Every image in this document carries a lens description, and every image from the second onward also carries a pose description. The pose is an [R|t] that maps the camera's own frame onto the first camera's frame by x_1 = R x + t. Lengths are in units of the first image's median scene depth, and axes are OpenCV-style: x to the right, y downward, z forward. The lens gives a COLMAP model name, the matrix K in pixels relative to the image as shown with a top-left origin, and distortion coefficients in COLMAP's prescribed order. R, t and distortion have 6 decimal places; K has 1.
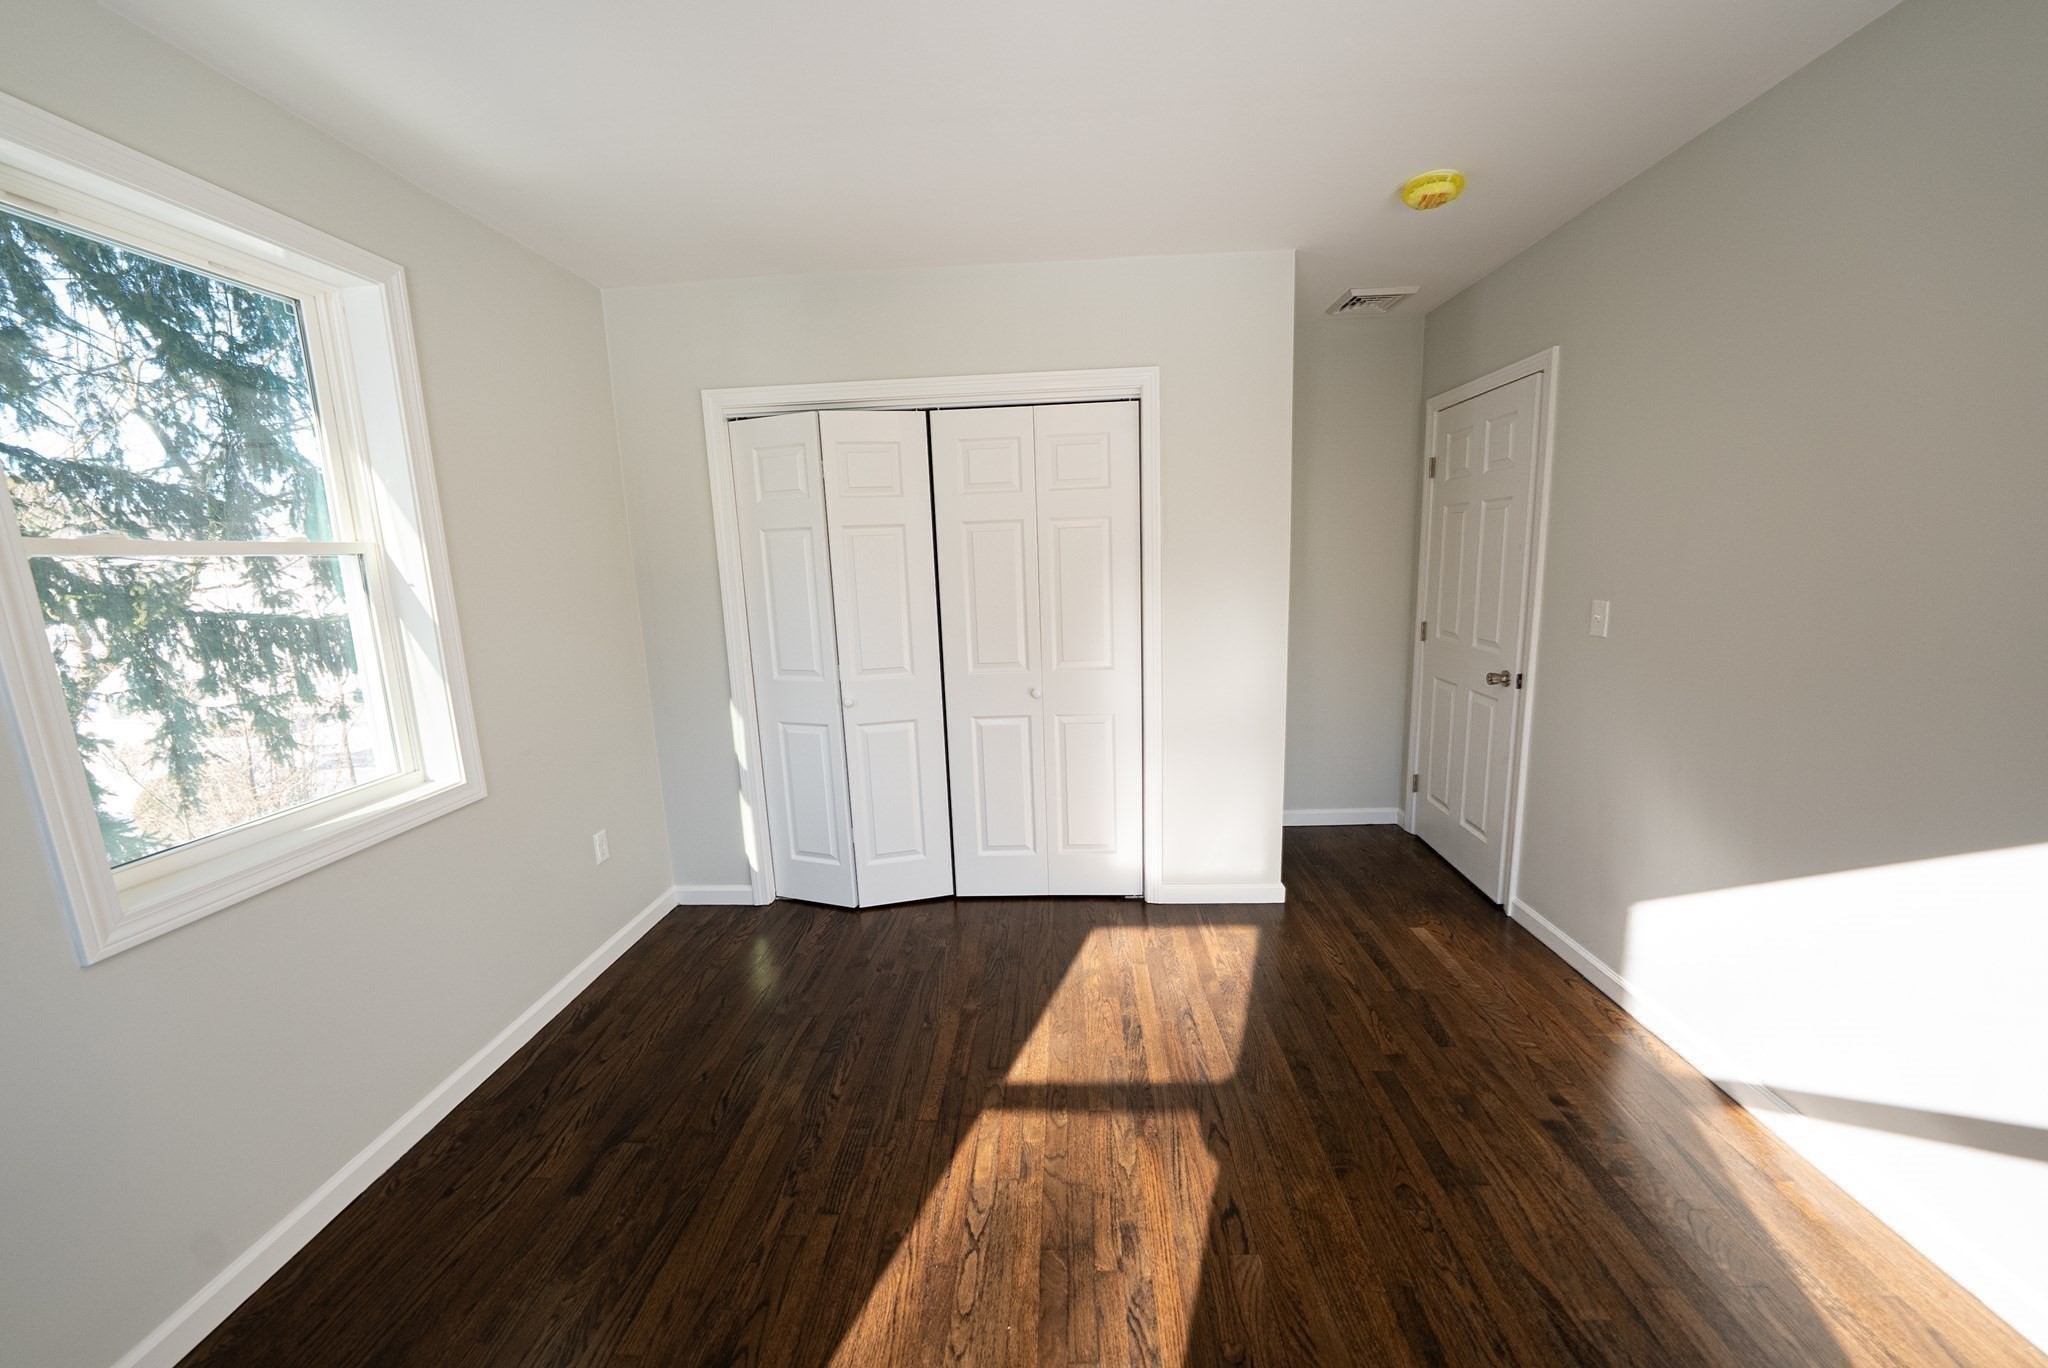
lens RADIAL K [[728.8, 0, 1026.9], [0, 728.8, 677.7], [0, 0, 1]] dist [-0.025888, 0.006902]
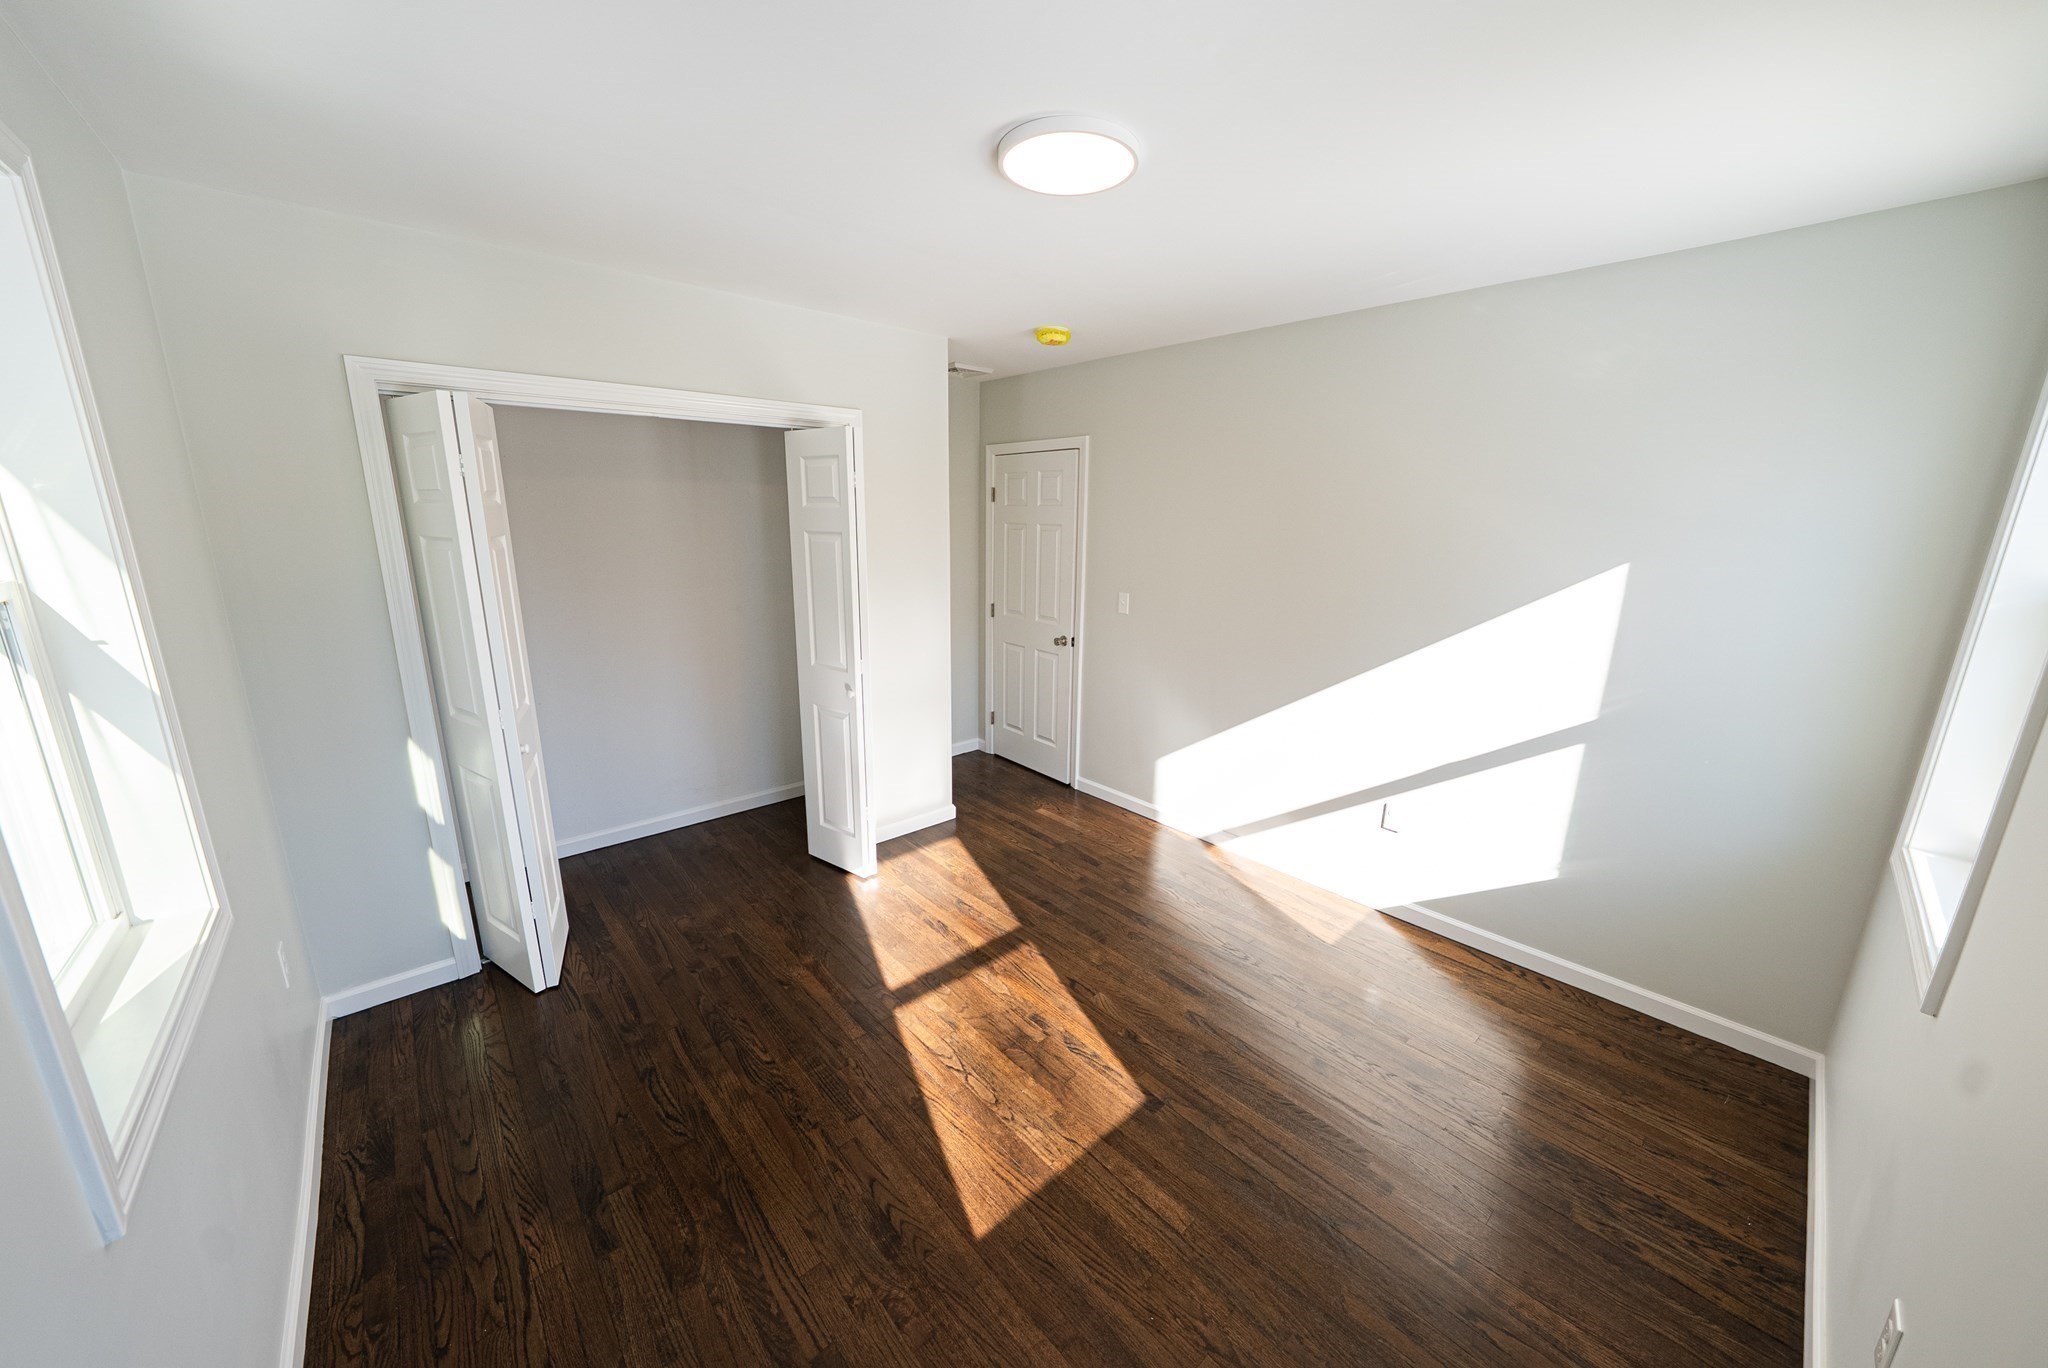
lens RADIAL K [[711.4, 0, 1027.3], [0, 711.4, 675.7], [0, 0, 1]] dist [-0.010948, 0.000244]
pose [[0.711010, -0.113392, 0.693979, -0.625696], [0.079362, 0.993547, 0.081030, -0.072914], [-0.698689, -0.002538, 0.715421, -0.067876]]
